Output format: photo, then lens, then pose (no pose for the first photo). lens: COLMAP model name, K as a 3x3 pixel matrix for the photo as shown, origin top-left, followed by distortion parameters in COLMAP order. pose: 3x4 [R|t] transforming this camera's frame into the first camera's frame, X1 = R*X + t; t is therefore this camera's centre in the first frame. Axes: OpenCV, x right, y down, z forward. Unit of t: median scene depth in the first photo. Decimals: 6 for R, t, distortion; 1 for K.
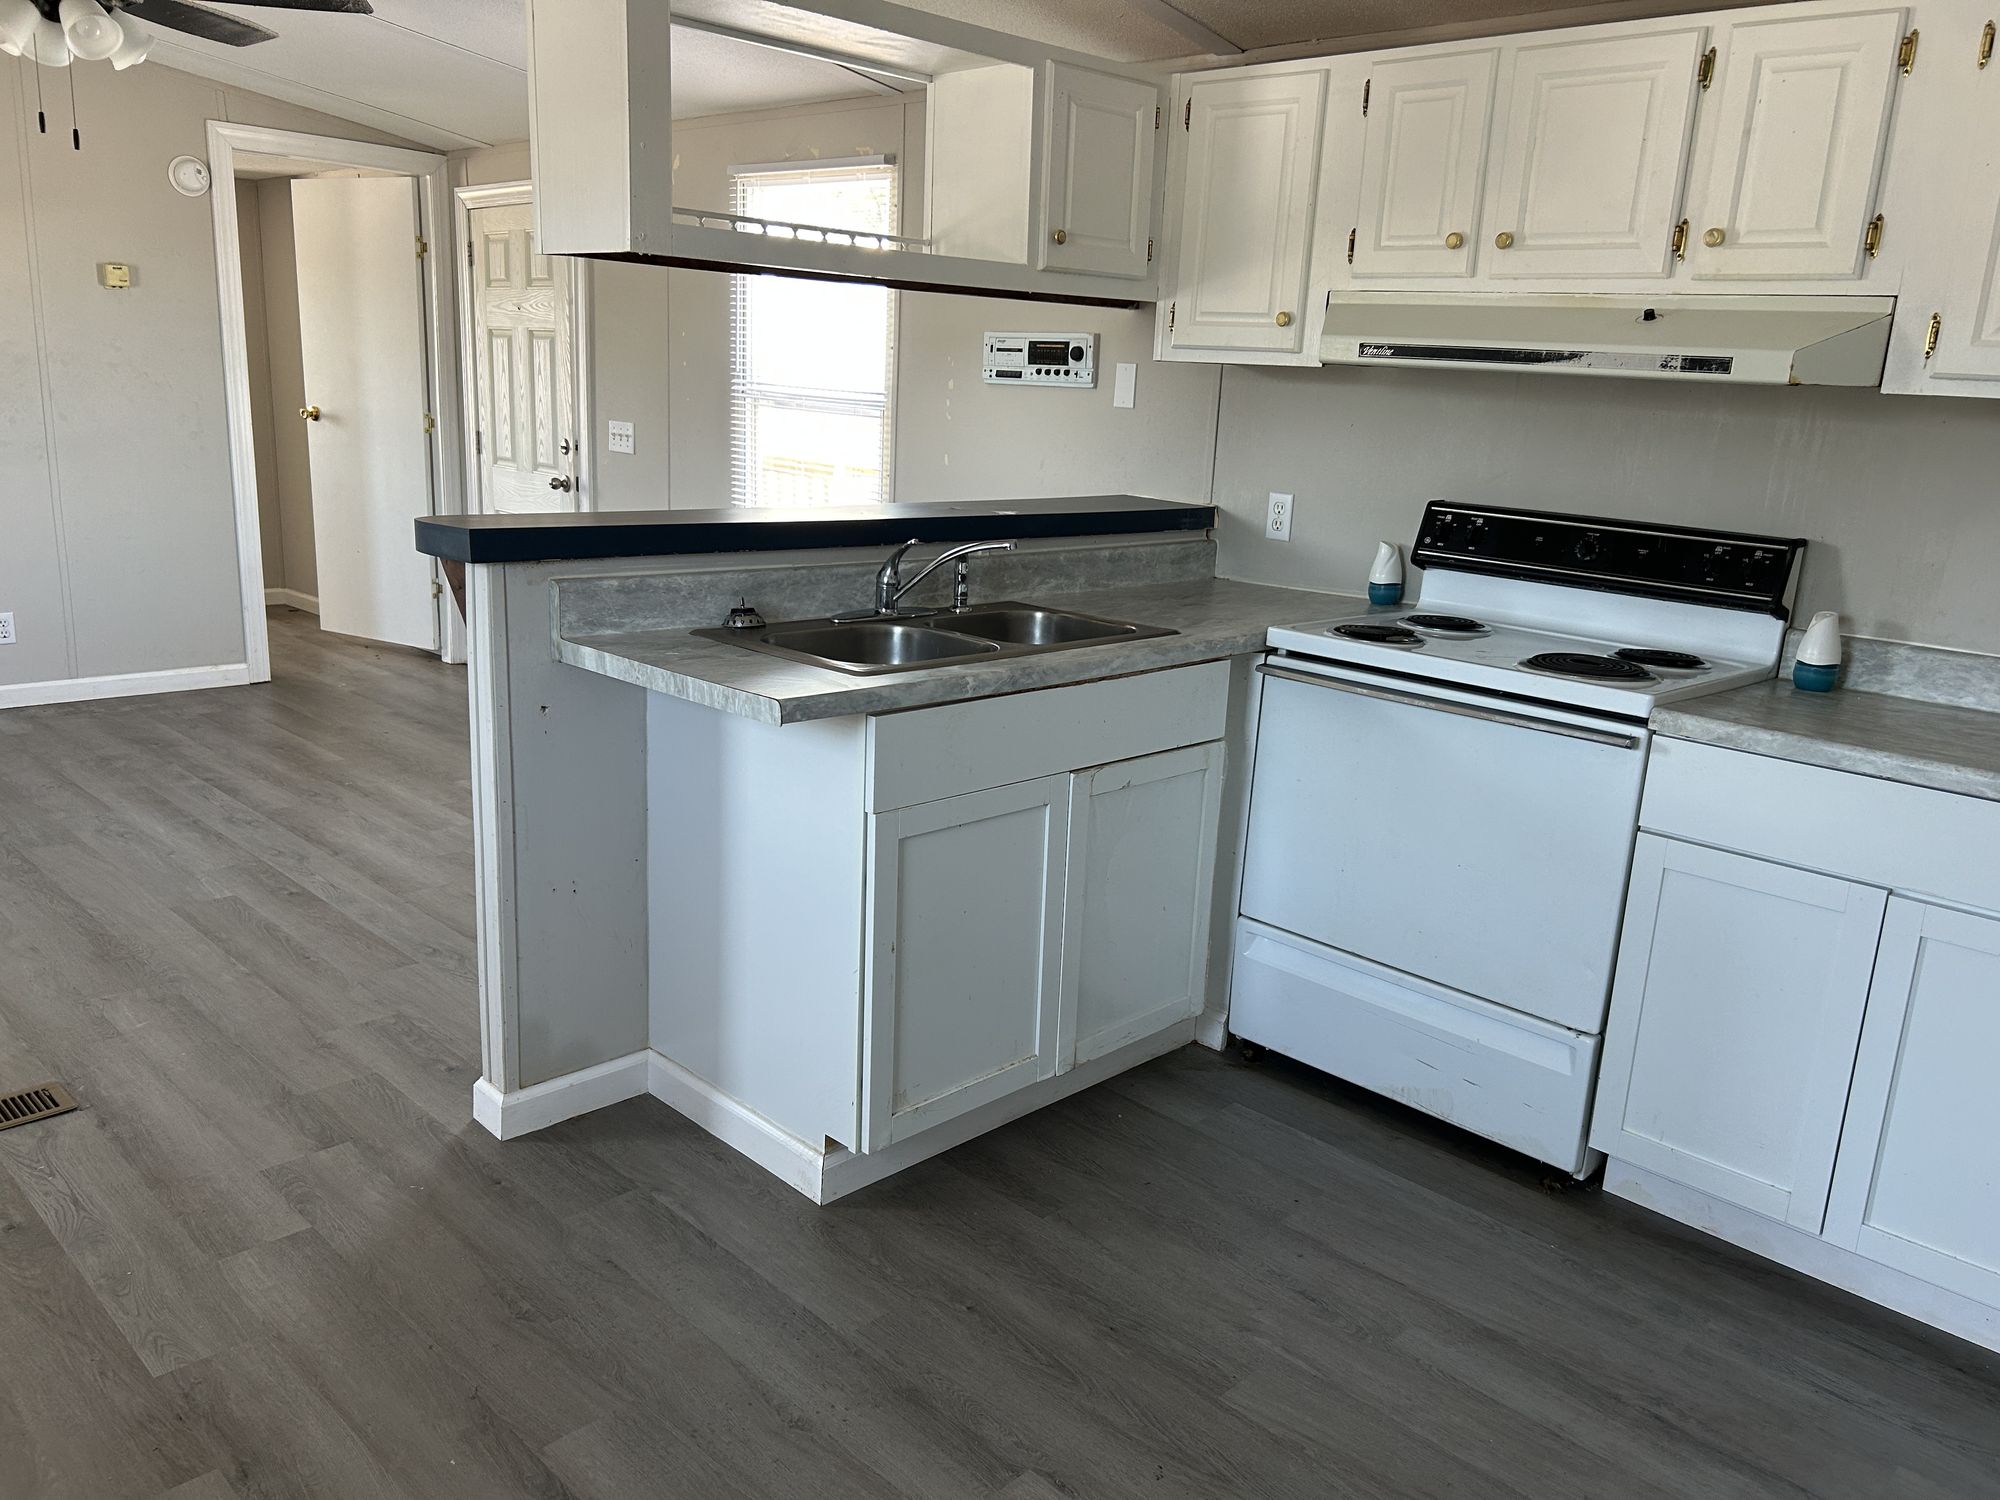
lens RADIAL K [[1509.3, 0, 1009.3], [0, 1509.3, 748.8], [0, 0, 1]] dist [0.043760, -0.044477]
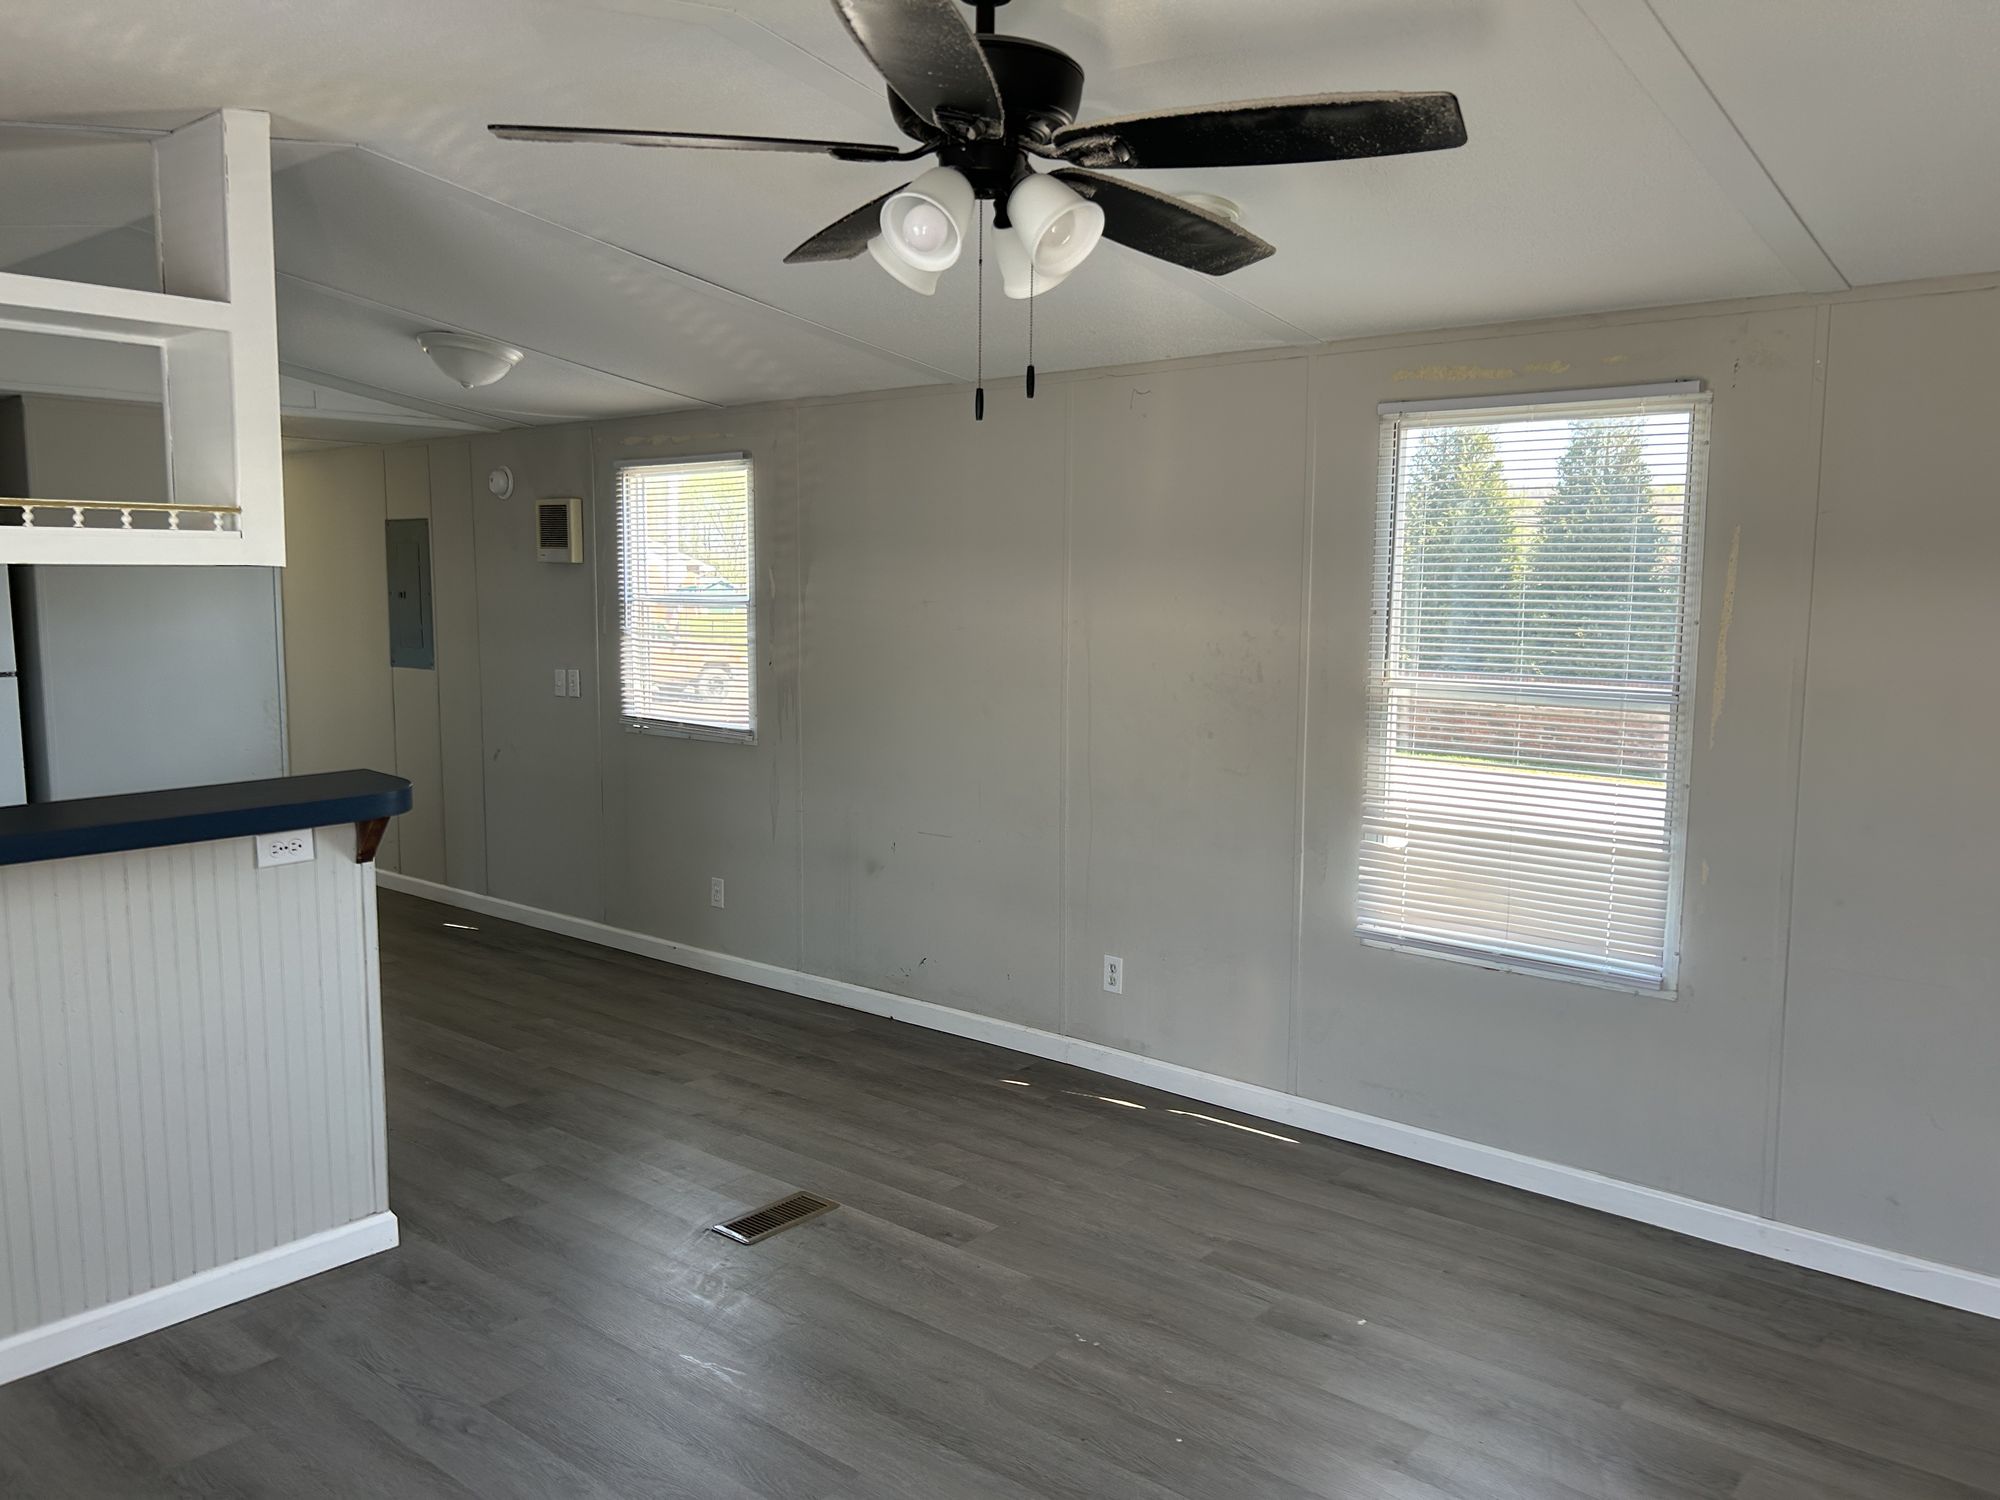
lens RADIAL K [[1509.3, 0, 1009.3], [0, 1509.3, 748.8], [0, 0, 1]] dist [0.043760, -0.044477]
pose [[-0.995343, -0.045451, -0.085009, -0.690444], [-0.072371, 0.934870, 0.347534, -0.579286], [0.063677, 0.352068, -0.933806, 1.954927]]
